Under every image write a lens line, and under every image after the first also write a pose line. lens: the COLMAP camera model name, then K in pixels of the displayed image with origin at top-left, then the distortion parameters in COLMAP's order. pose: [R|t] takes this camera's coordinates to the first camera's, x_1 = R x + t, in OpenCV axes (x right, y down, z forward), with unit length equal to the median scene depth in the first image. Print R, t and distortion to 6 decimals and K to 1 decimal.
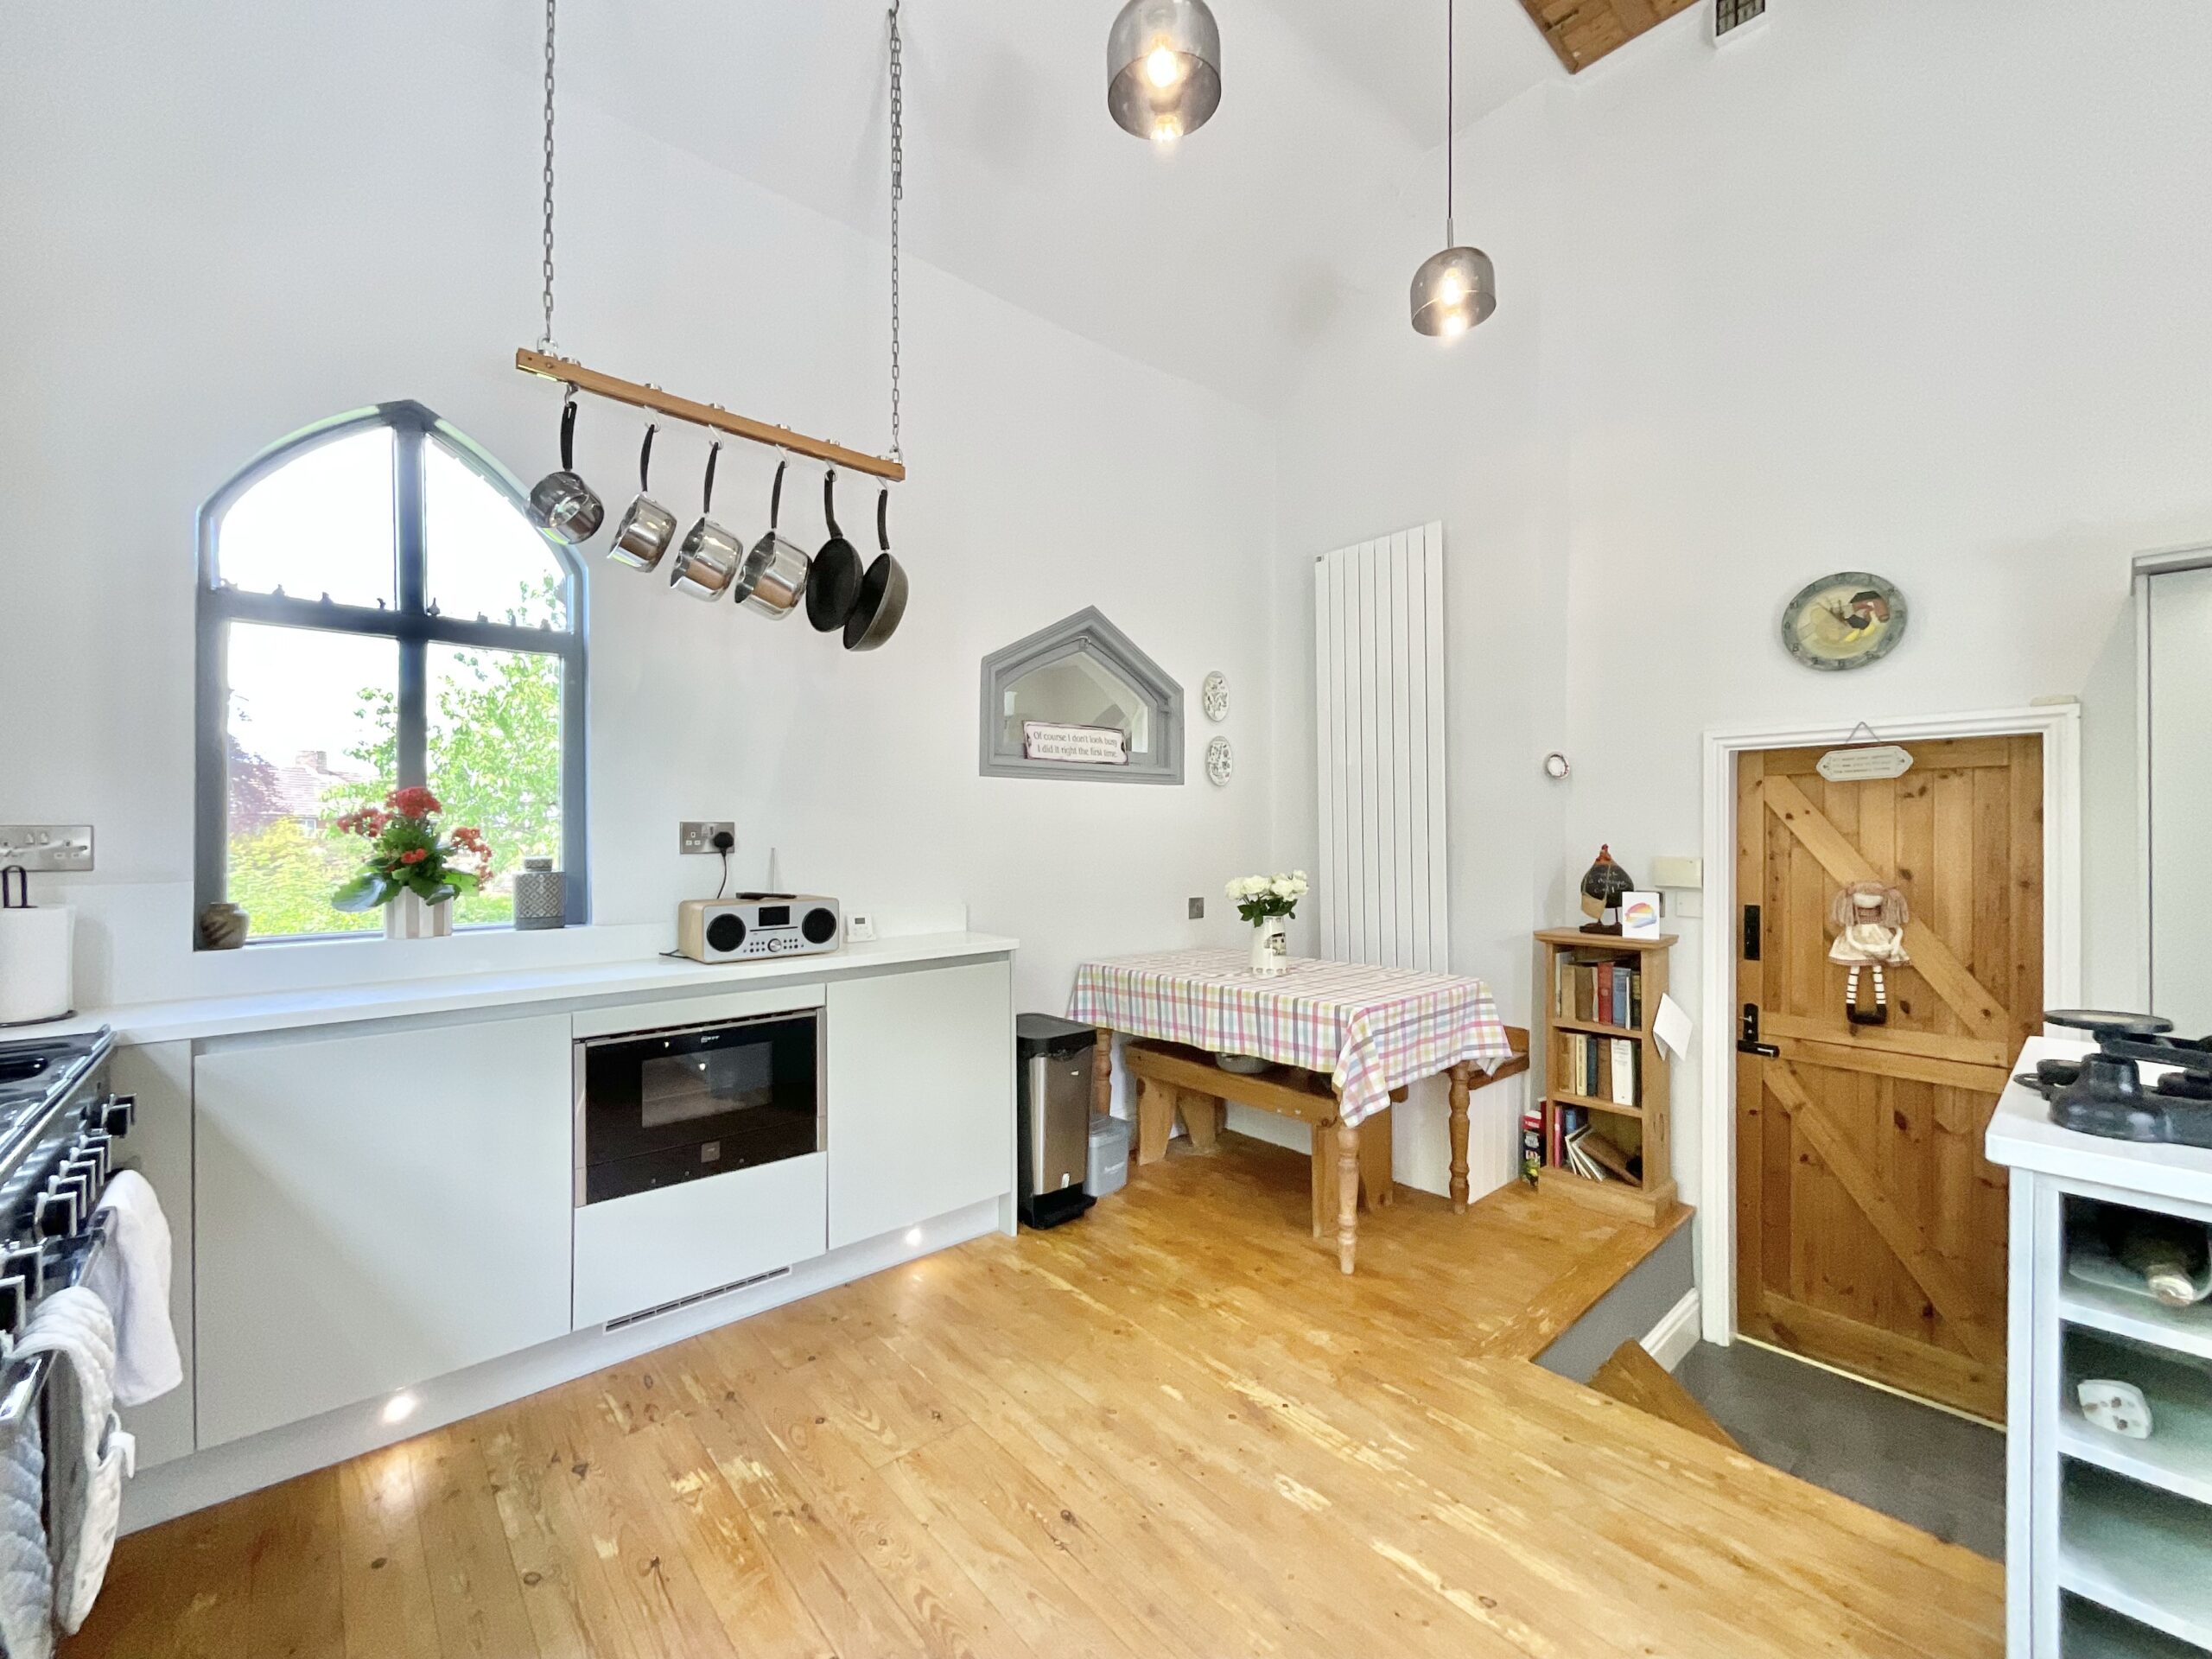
lens RADIAL K [[897.4, 0, 1104.0], [0, 897.4, 823.8], [0, 0, 1]] dist [-0.000235, -0.000152]
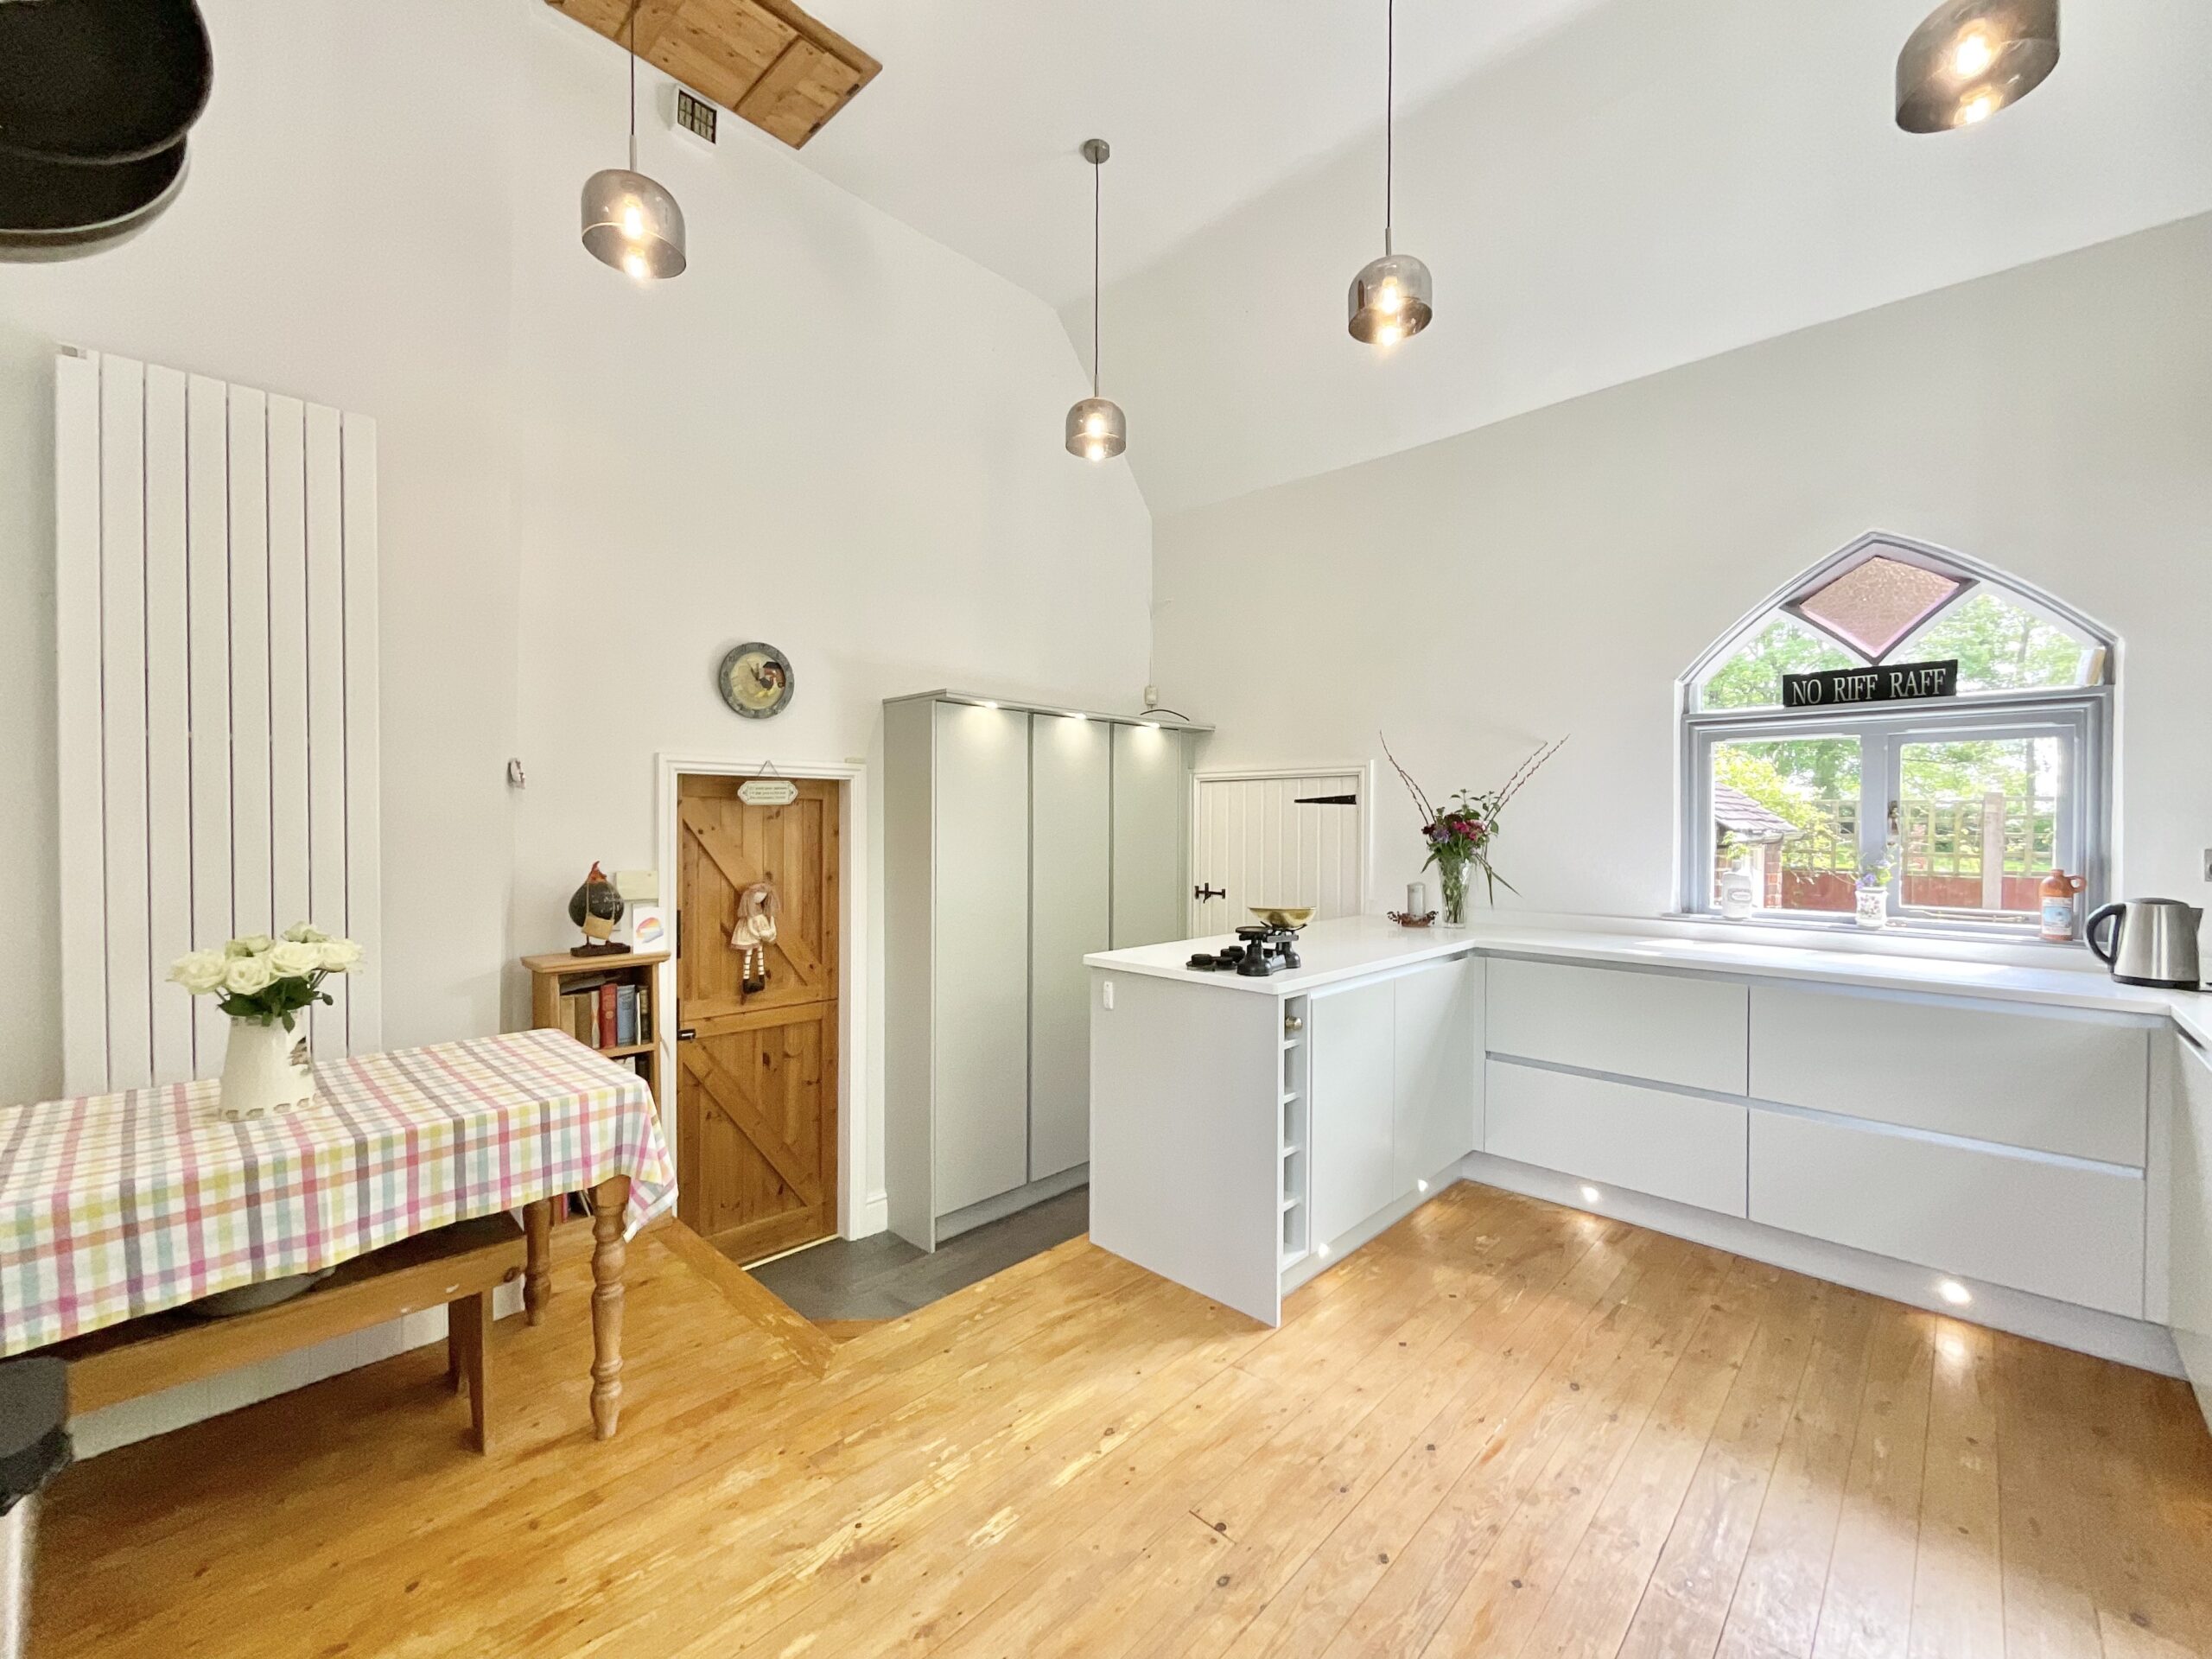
lens RADIAL K [[897.4, 0, 1100.6], [0, 897.4, 827.4], [0, 0, 1]] dist [-0.000235, -0.000152]
pose [[-0.075099, -0.001272, 0.997175, -0.539201], [-0.009399, 0.999956, 0.000568, -0.023373], [-0.997132, -0.009330, -0.075108, 0.664641]]
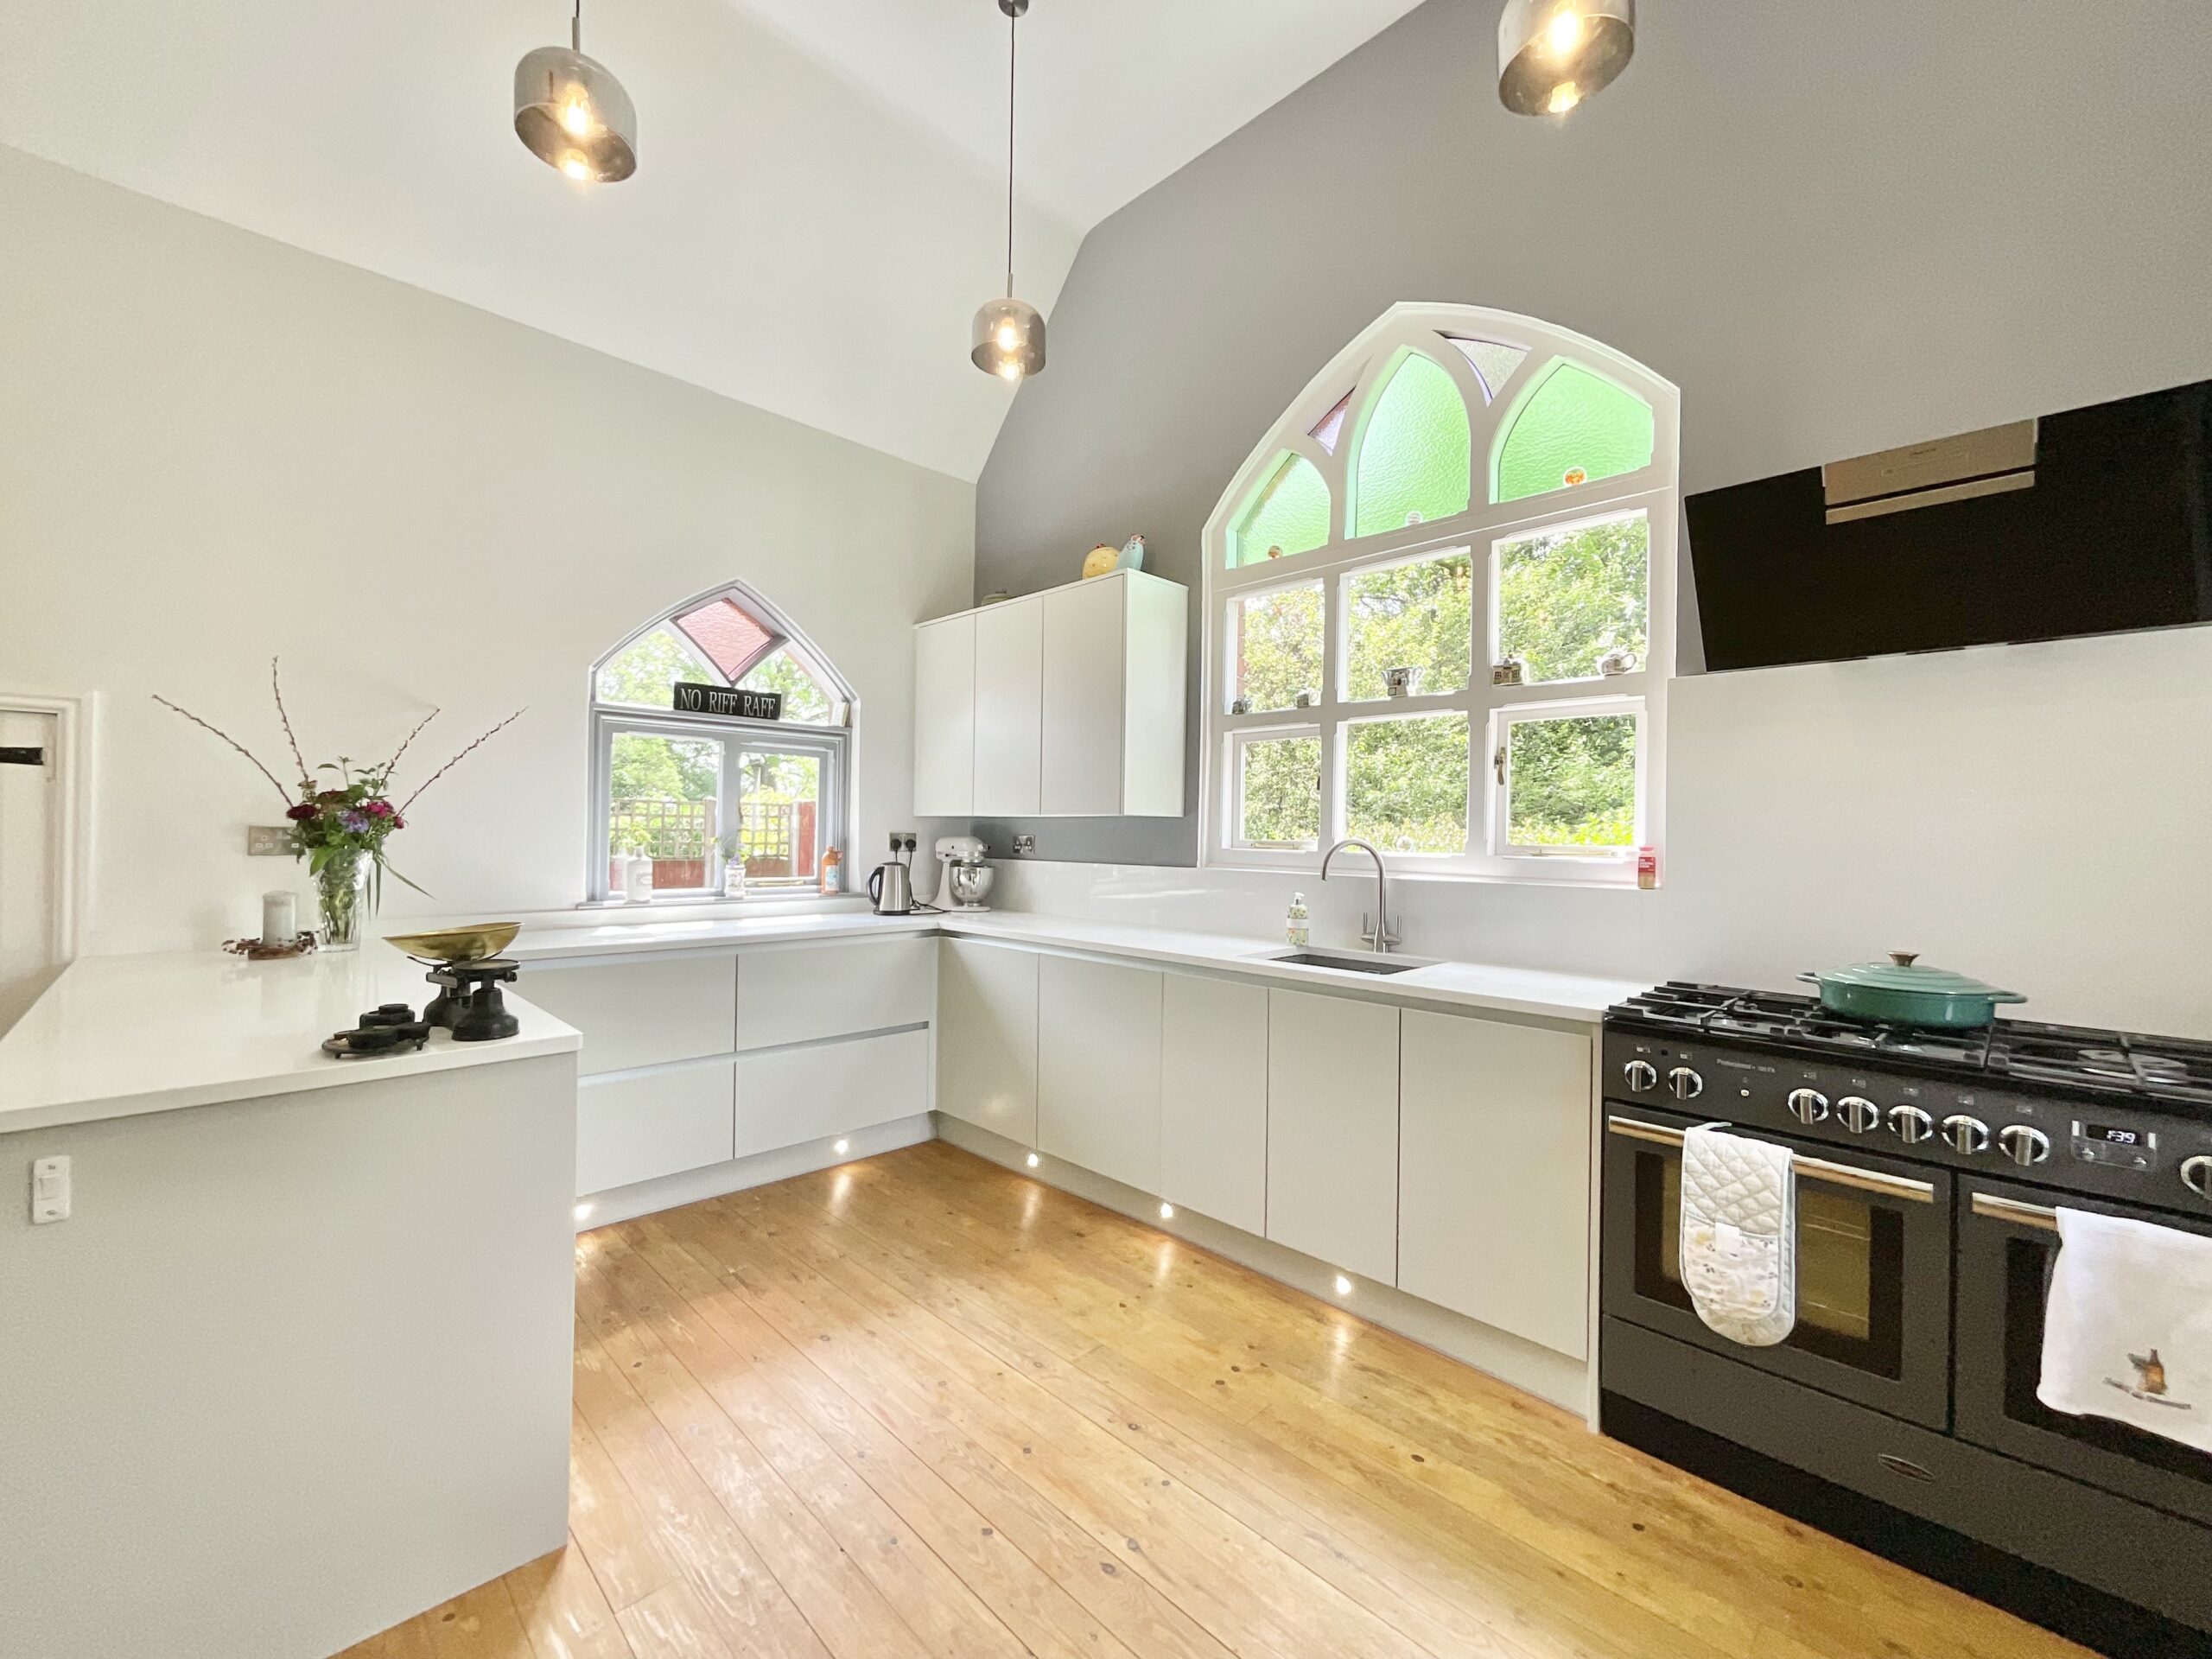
lens RADIAL K [[897.4, 0, 1100.5], [0, 897.4, 830.4], [0, 0, 1]] dist [-0.000235, -0.000152]
pose [[-0.998434, -0.010903, -0.054868, 0.059712], [-0.010454, 0.999910, -0.008464, -0.004036], [0.054955, -0.007877, -0.998458, 1.075521]]
